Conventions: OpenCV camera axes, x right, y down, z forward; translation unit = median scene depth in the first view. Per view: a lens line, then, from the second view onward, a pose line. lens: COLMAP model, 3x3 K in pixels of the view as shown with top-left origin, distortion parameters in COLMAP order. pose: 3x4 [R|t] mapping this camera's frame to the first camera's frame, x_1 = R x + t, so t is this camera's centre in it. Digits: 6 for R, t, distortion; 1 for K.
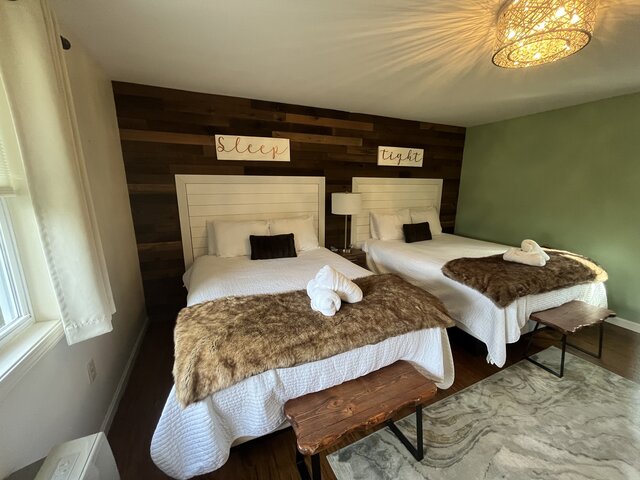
lens RADIAL K [[255.5, 0, 320.9], [0, 255.5, 237.6], [0, 0, 1]] dist [-0.000038, -0.000522]
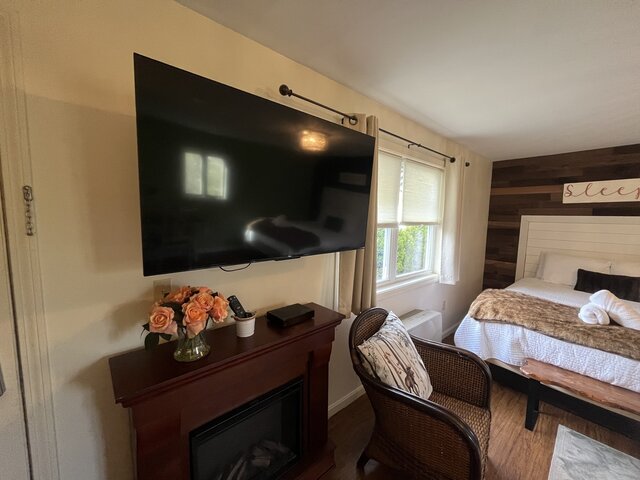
lens RADIAL K [[255.5, 0, 320.6], [0, 255.5, 240.5], [0, 0, 1]] dist [-0.000038, -0.000522]
pose [[0.273865, 0.091041, -0.957450, 0.473674], [-0.217572, 0.975567, 0.030530, 0.082452], [0.936835, 0.199954, 0.286981, -0.403768]]
